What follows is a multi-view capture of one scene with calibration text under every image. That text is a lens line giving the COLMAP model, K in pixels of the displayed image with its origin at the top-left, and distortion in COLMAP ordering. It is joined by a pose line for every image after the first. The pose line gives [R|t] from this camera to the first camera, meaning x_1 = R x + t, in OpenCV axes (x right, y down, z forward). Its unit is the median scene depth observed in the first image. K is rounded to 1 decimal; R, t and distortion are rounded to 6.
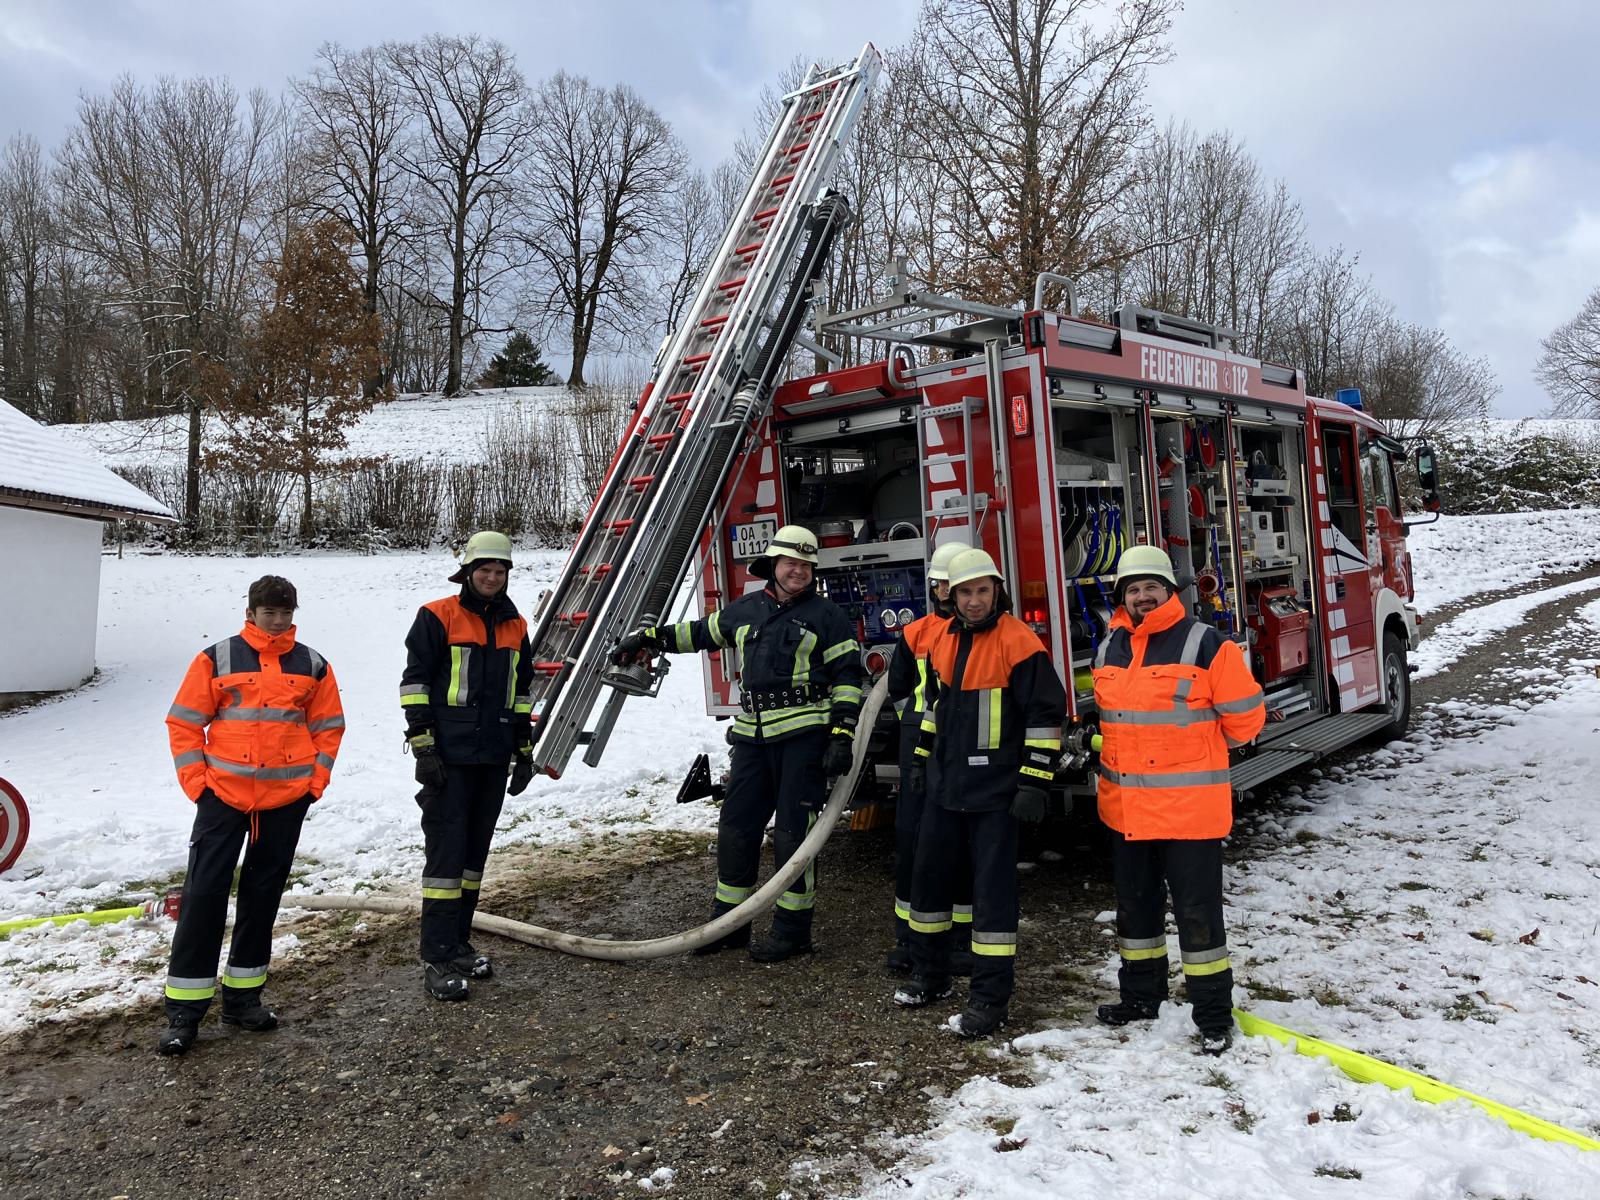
lens RADIAL K [[1313.1, 0, 795.8], [0, 1313.1, 583.1], [0, 0, 1]] dist [0.027786, -0.014320]
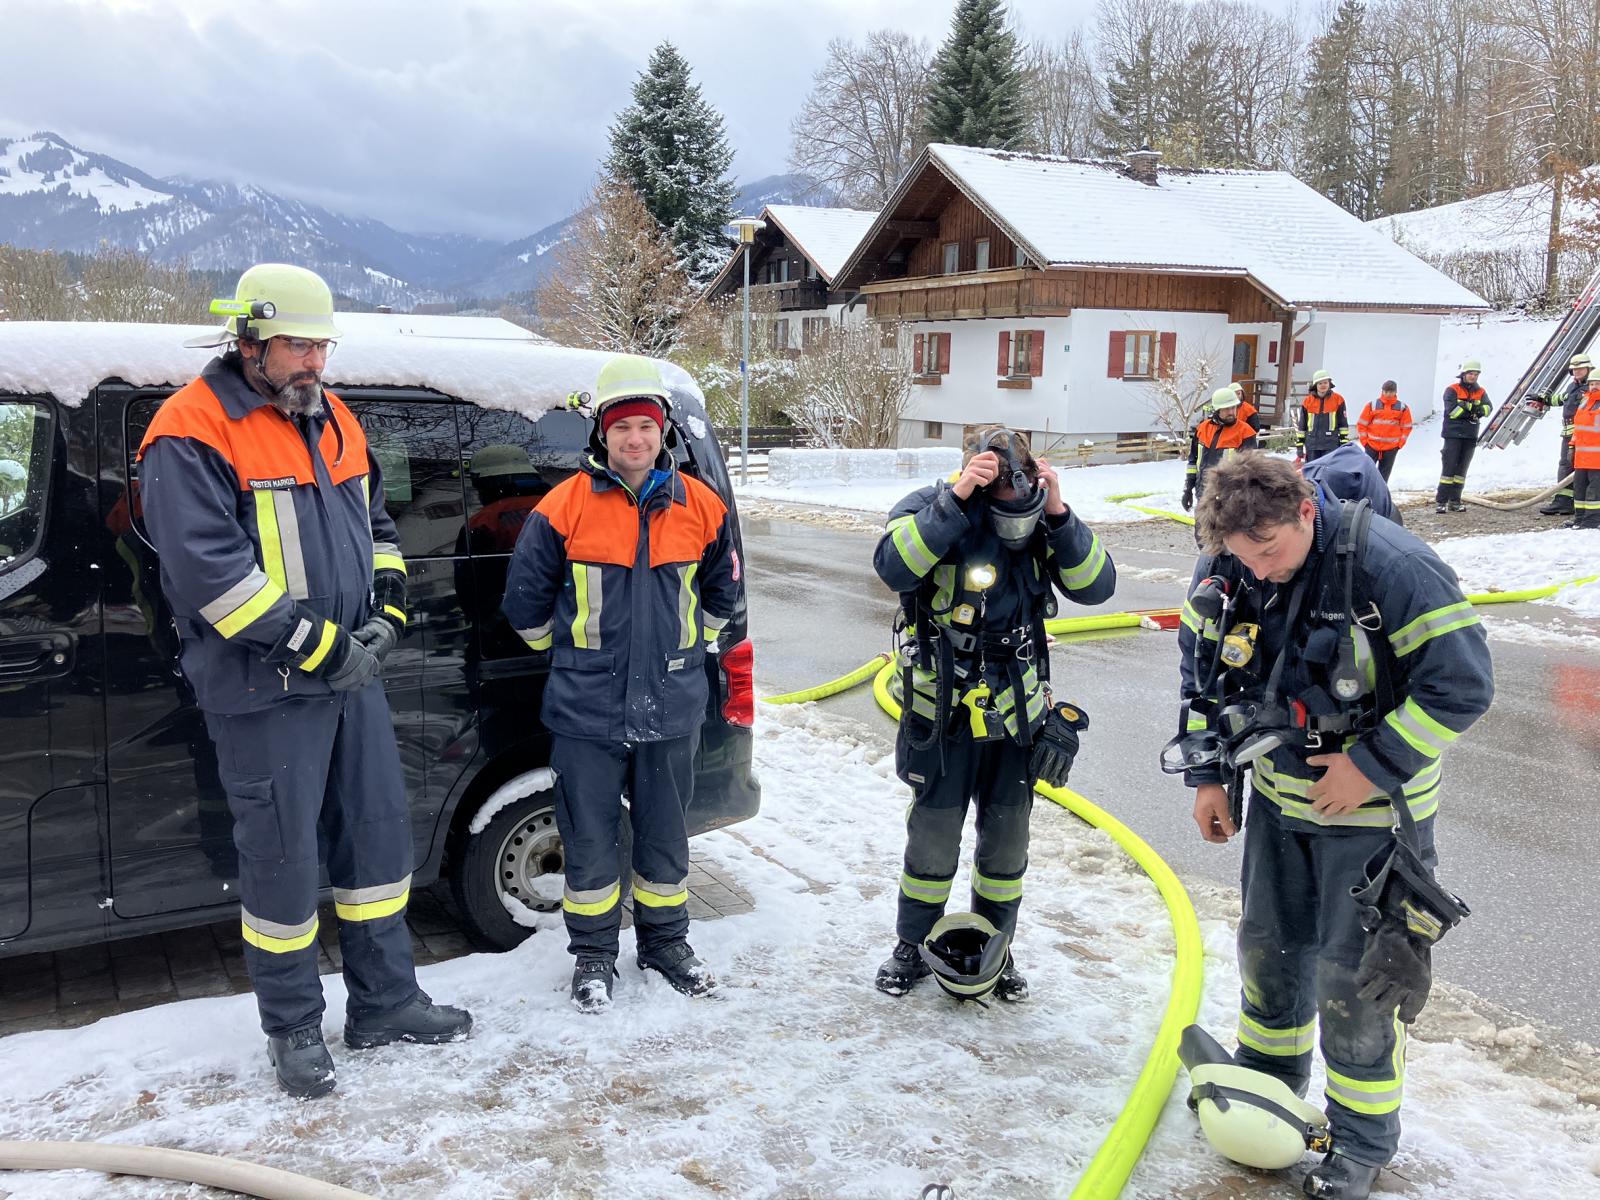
lens RADIAL K [[1313.1, 0, 787.5], [0, 1313.1, 574.7], [0, 0, 1]] dist [0.027786, -0.014320]
pose [[0.541968, 0.103508, -0.834001, 0.106180], [0.052170, 0.986328, 0.156315, -0.007977], [0.838779, -0.128228, 0.529158, -0.139258]]
